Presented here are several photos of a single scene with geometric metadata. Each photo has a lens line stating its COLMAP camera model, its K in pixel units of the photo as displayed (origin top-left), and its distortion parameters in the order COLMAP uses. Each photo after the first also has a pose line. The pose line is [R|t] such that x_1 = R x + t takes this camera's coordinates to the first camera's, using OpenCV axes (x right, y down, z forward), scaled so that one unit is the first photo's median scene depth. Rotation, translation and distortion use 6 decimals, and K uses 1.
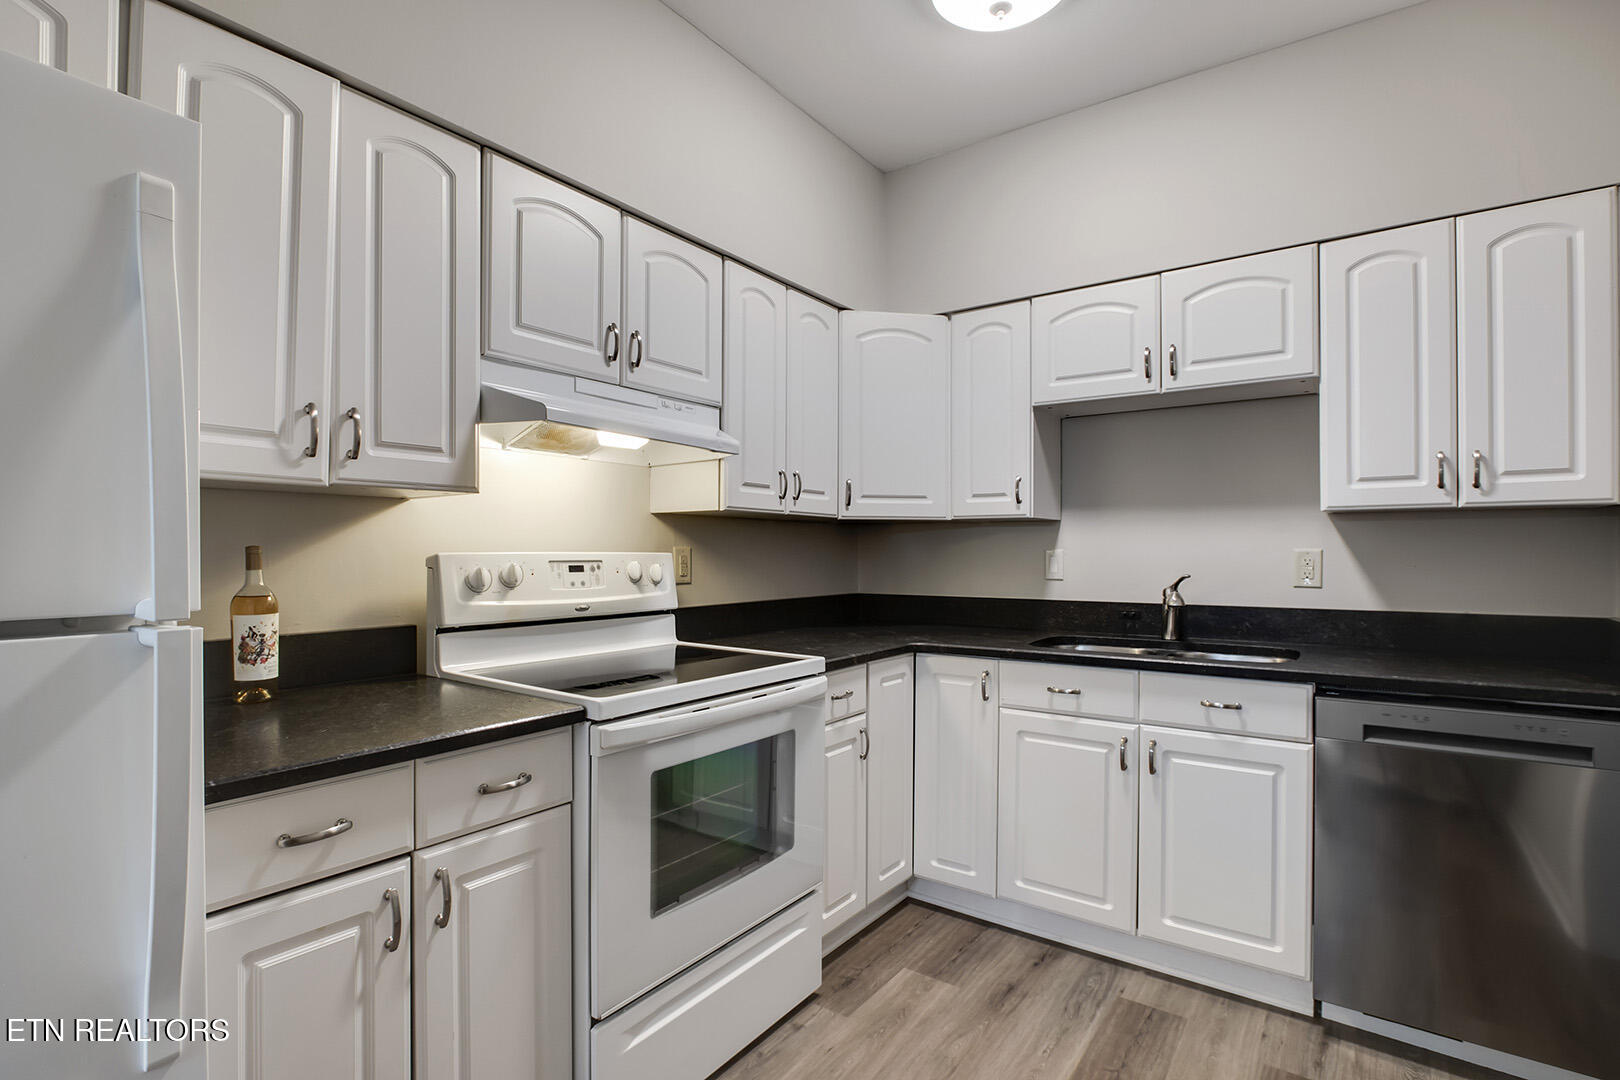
lens RADIAL K [[756.4, 0, 816.8], [0, 756.4, 551.5], [0, 0, 1]] dist [-0.035719, 0.006566]
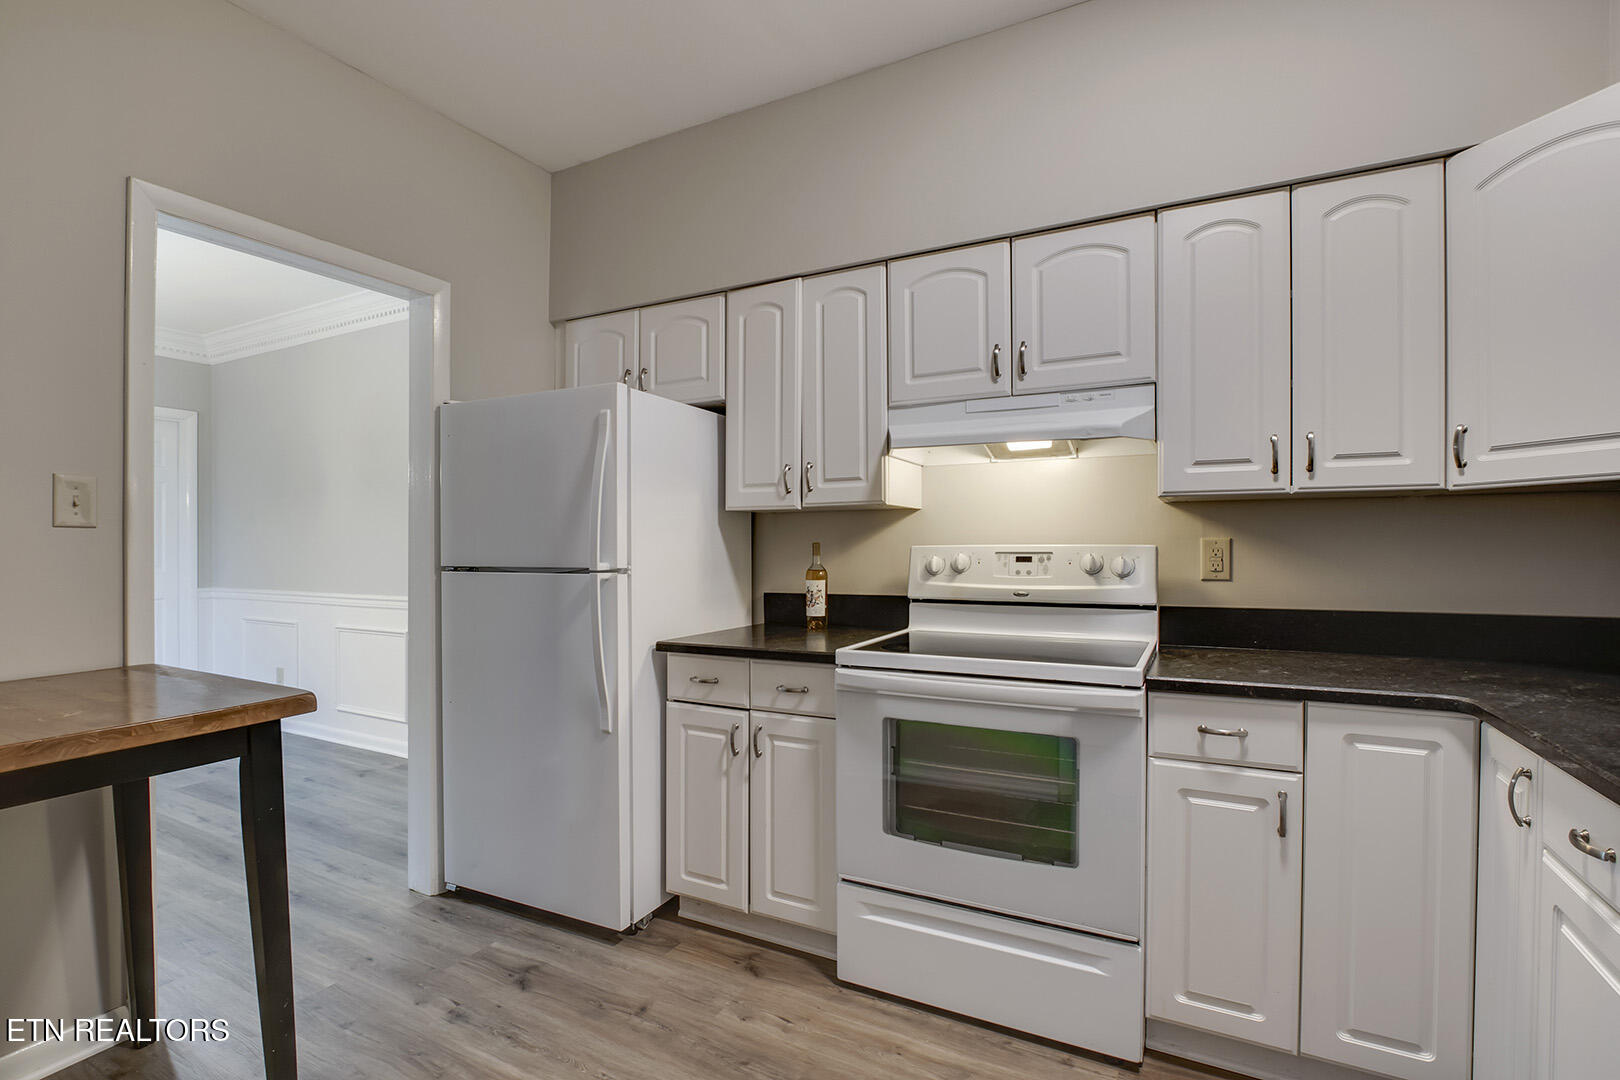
lens RADIAL K [[756.4, 0, 813.4], [0, 756.4, 547.9], [0, 0, 1]] dist [-0.035719, 0.006566]
pose [[0.140119, -0.001649, -0.990133, 0.795708], [0.004252, 0.999990, -0.001064, 0.005519], [0.990126, -0.004061, 0.140124, 0.542270]]
